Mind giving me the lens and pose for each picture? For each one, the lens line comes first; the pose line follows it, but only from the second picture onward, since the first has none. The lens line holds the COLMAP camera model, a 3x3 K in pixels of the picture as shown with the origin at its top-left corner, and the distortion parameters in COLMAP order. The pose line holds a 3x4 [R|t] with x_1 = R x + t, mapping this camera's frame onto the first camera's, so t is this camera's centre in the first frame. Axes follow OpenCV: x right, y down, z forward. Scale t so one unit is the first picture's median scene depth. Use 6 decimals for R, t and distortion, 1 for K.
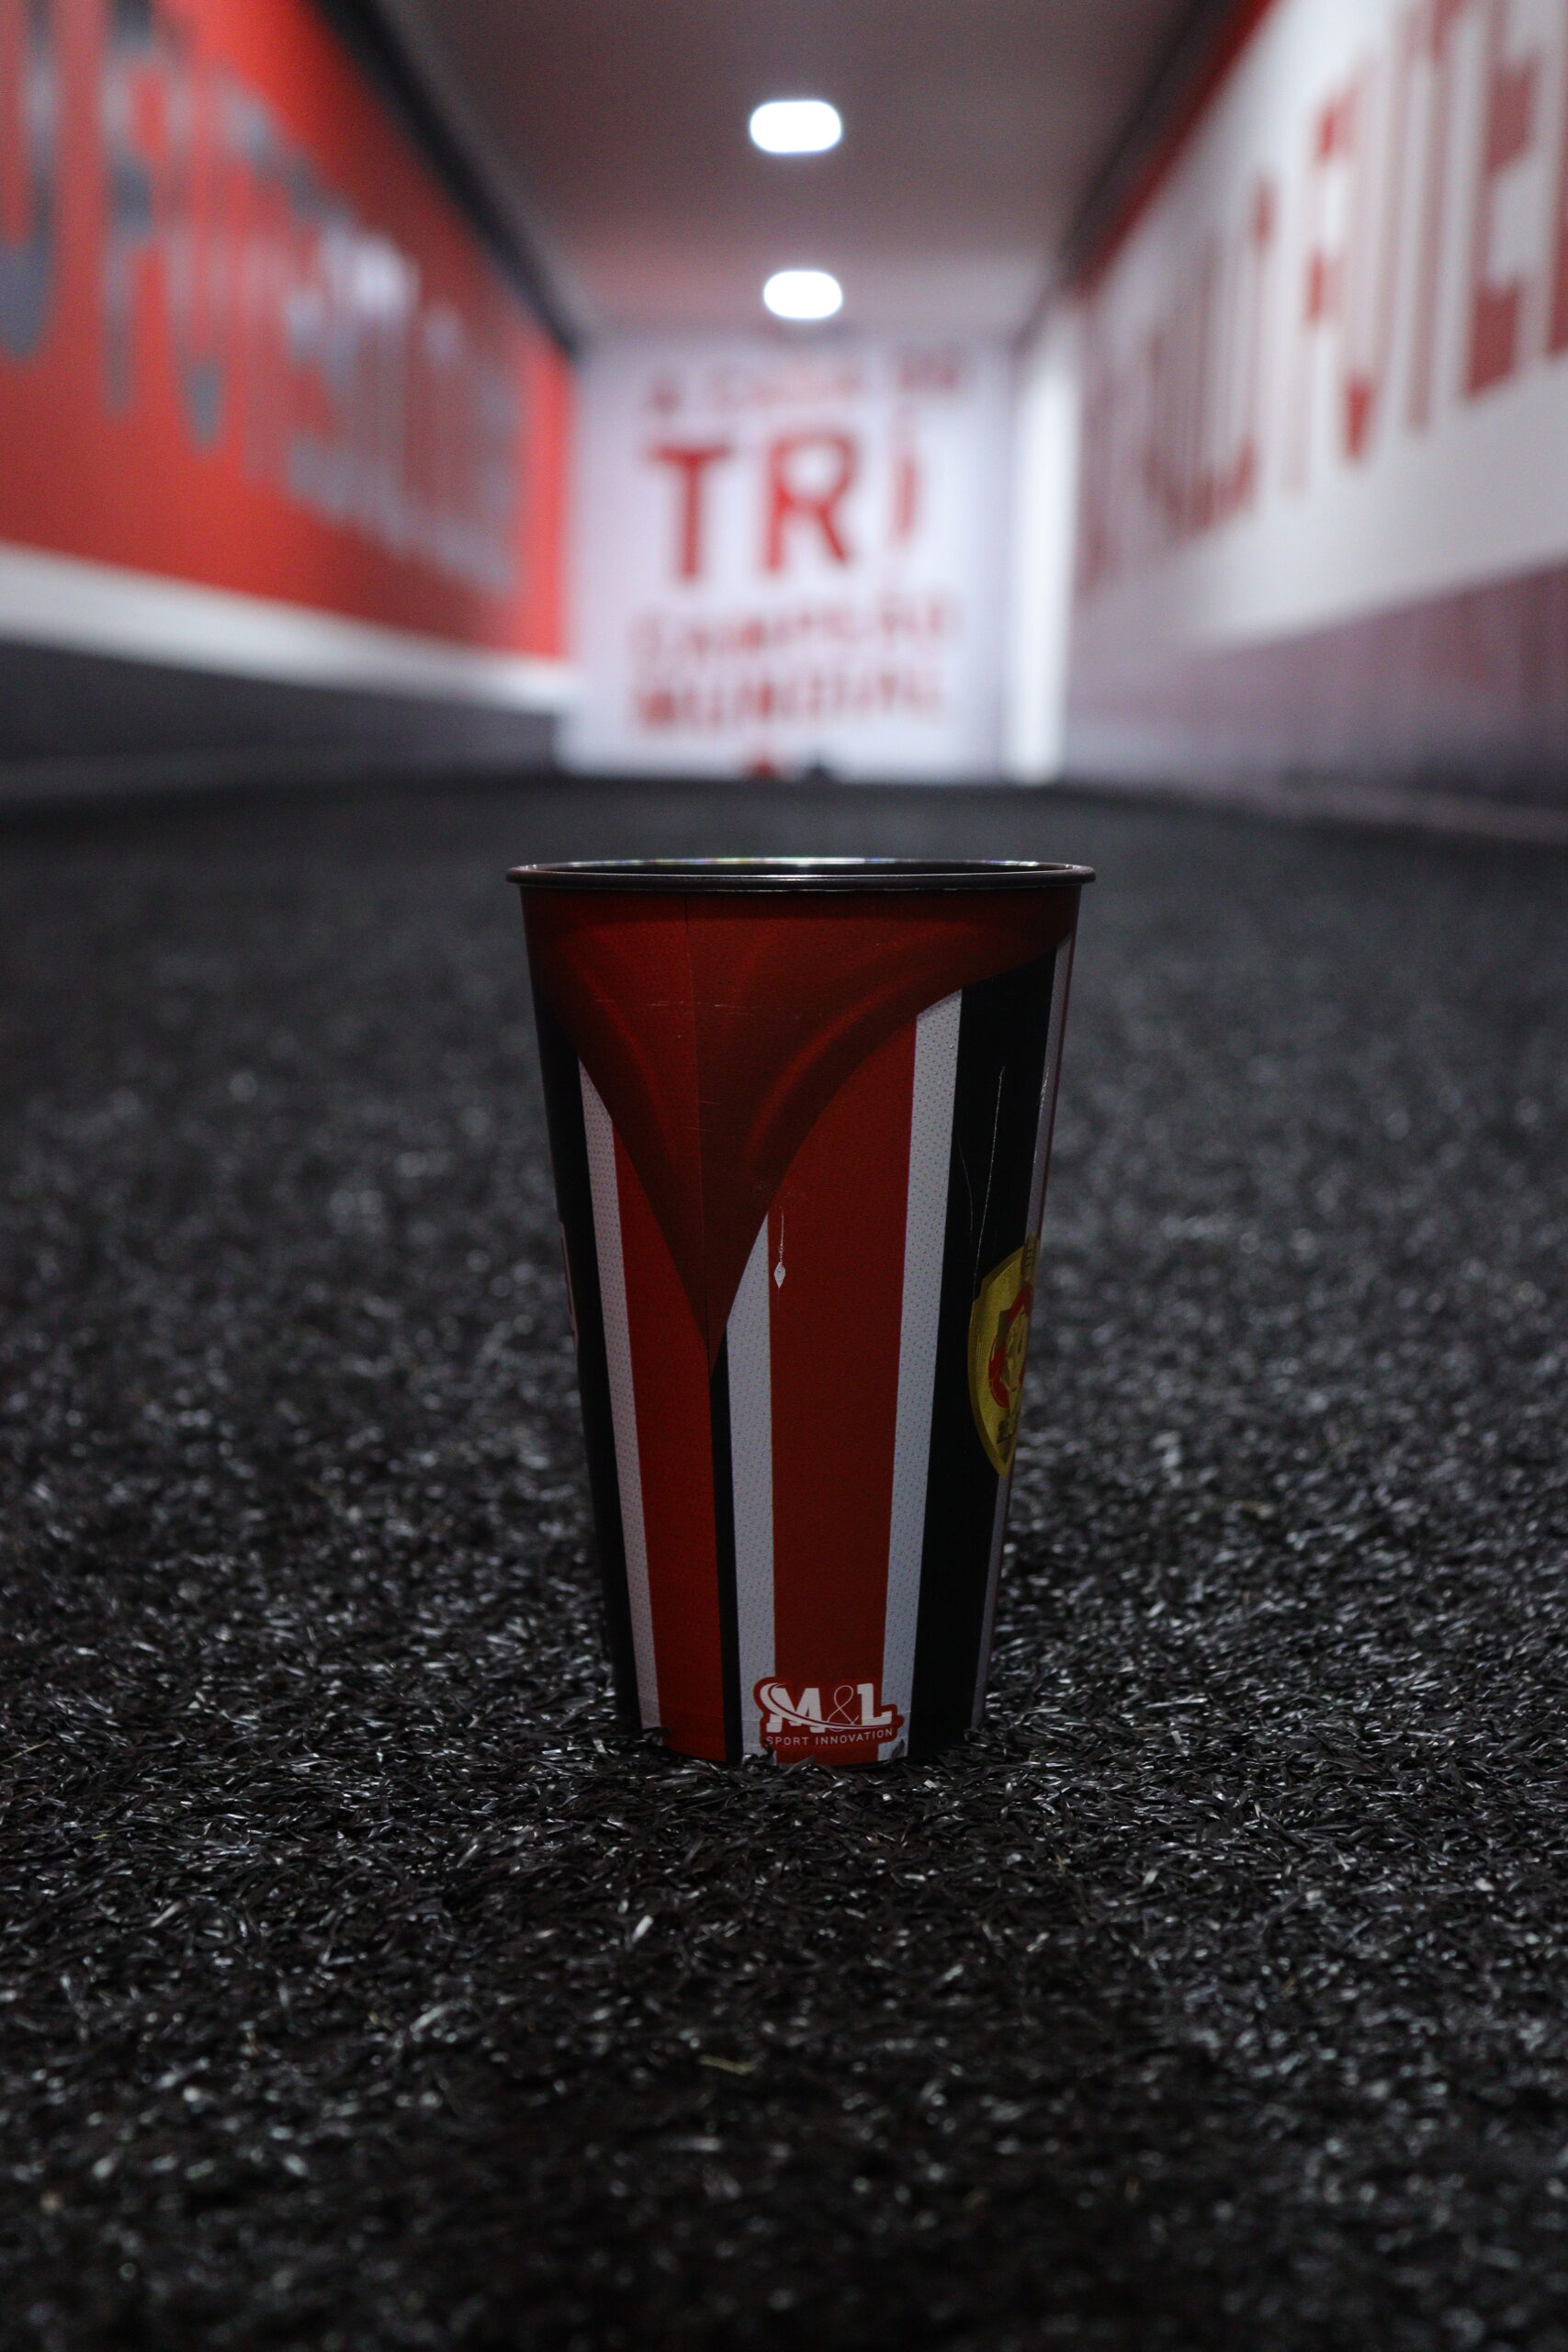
lens RADIAL K [[3131.8, 0, 774.6], [0, 3131.8, 1179.5], [0, 0, 1]] dist [-0.004582, -0.053344]
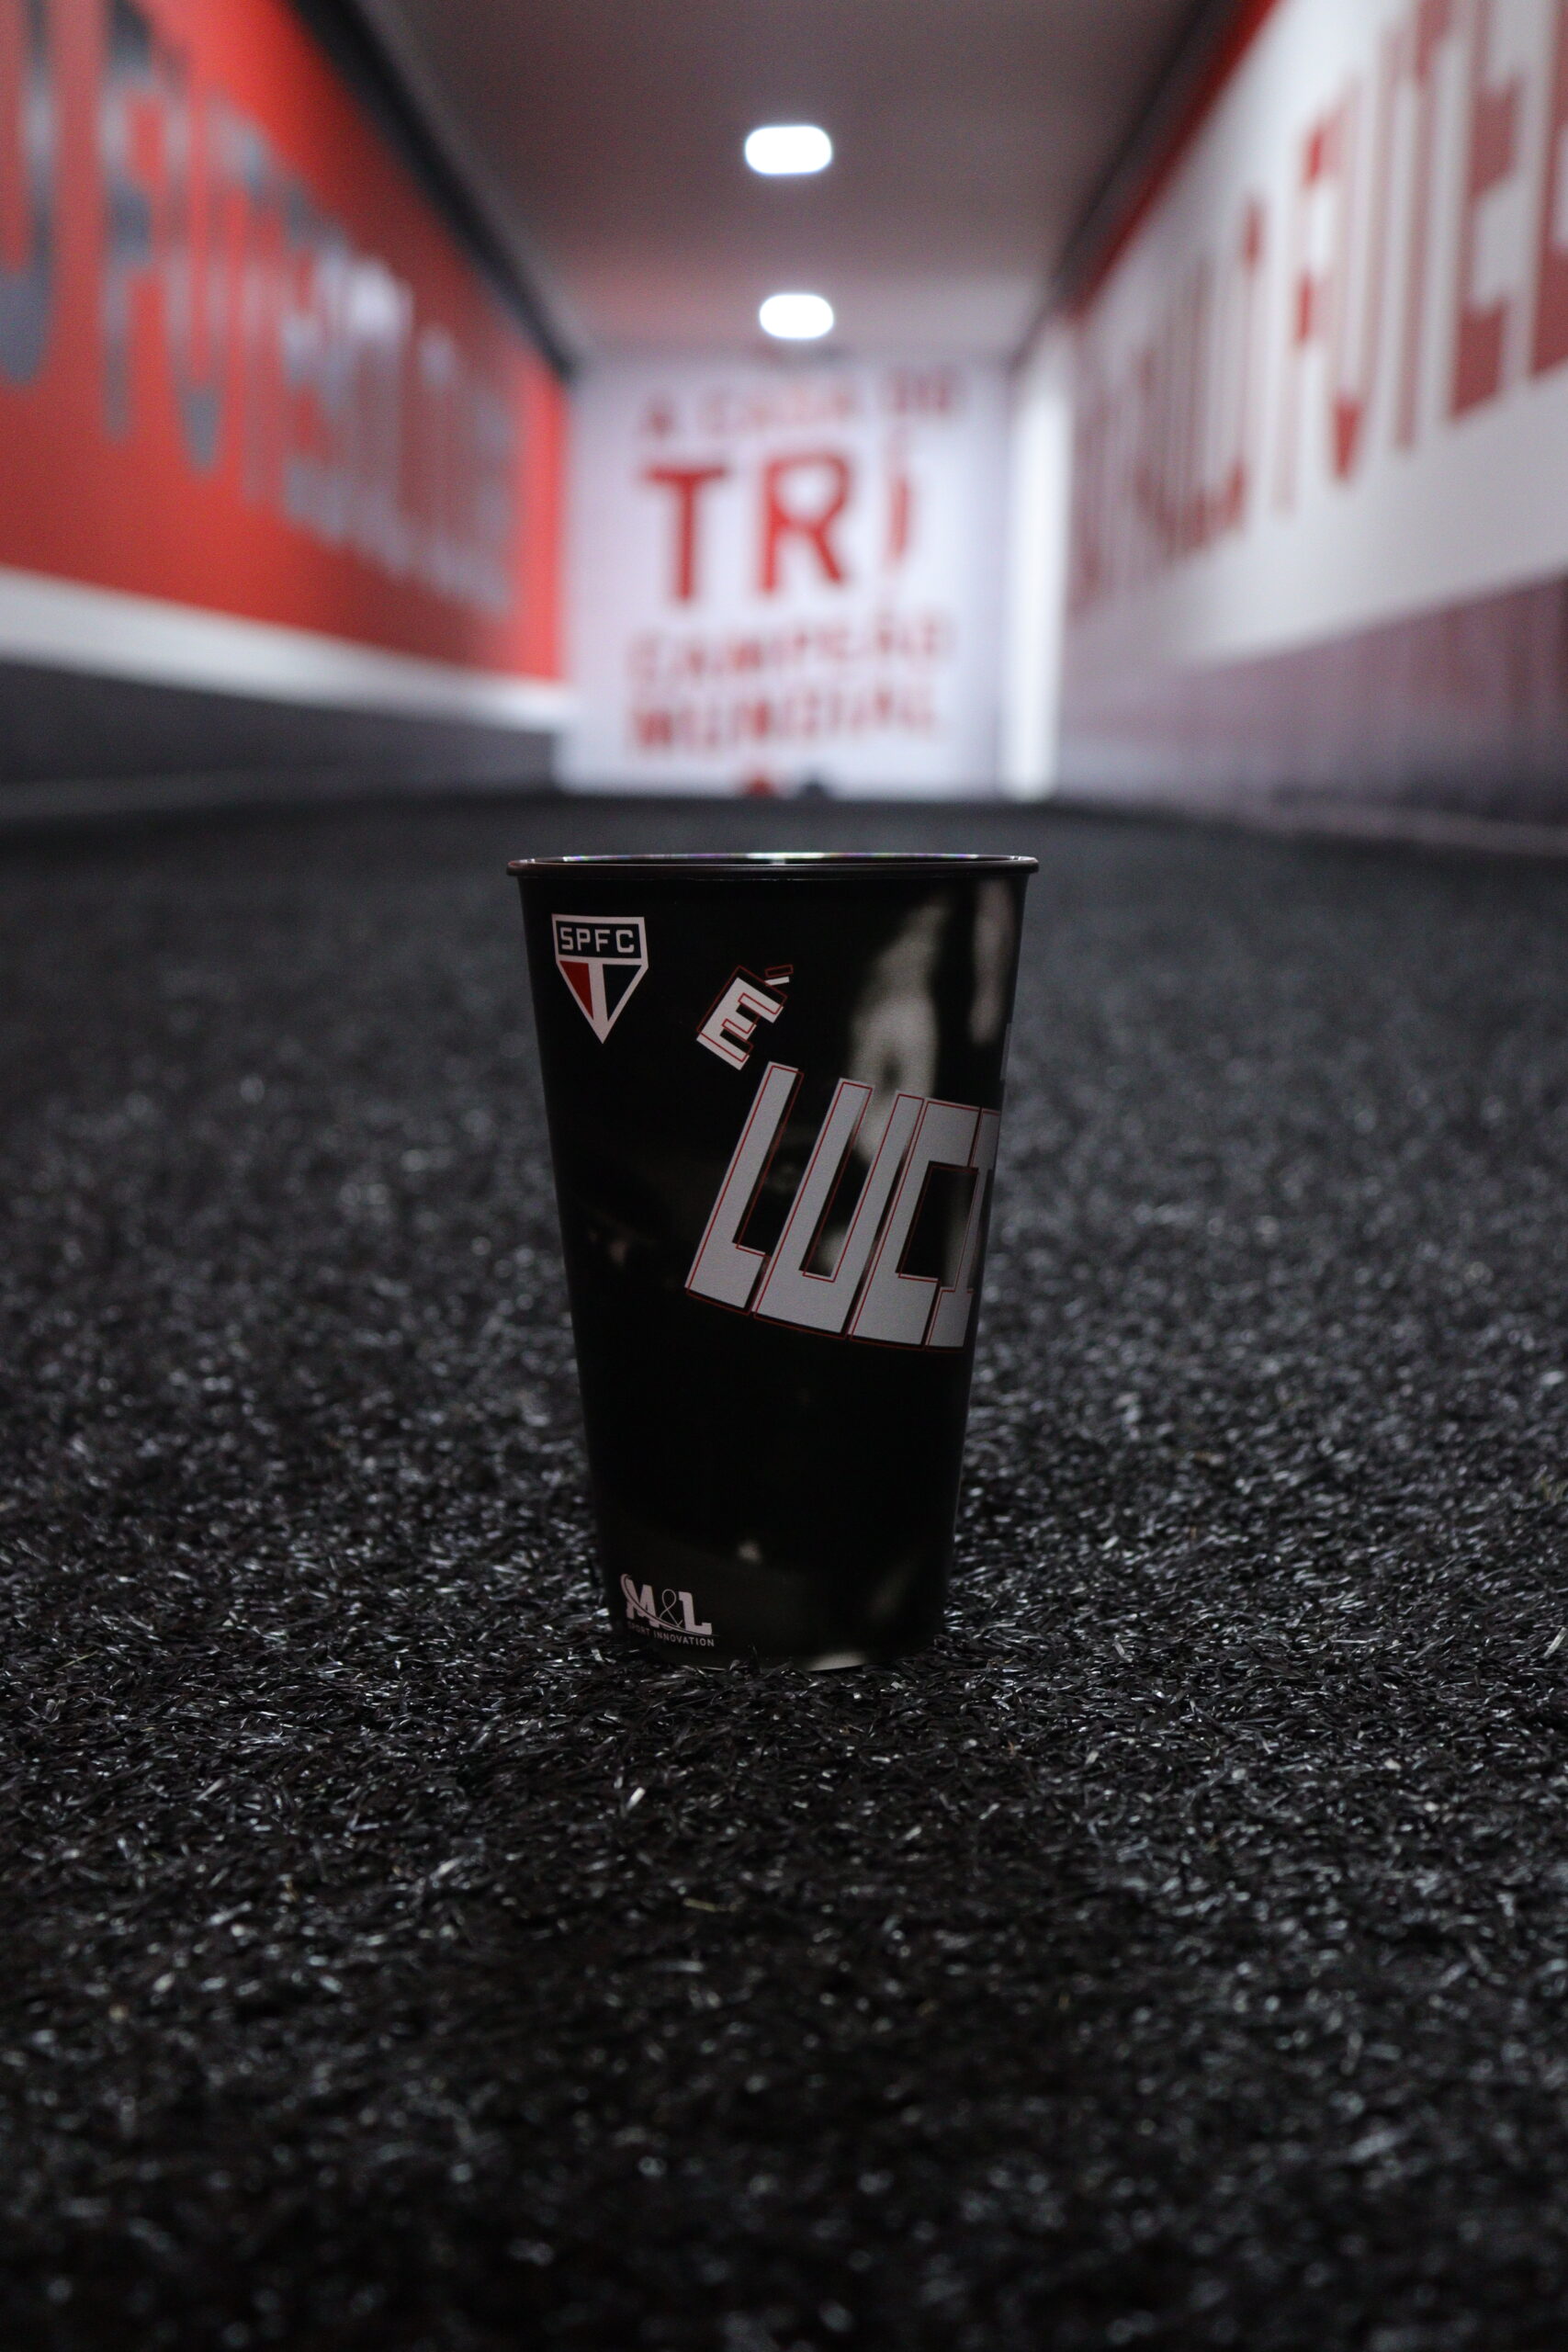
lens RADIAL K [[3154.2, 0, 786.3], [0, 3154.2, 1172.6], [0, 0, 1]] dist [-0.000068, -0.023288]
pose [[0.999982, -0.004692, 0.003797, 0.007705], [0.004729, 0.999941, -0.009777, 0.024103], [-0.003750, 0.009795, 0.999945, -0.119189]]
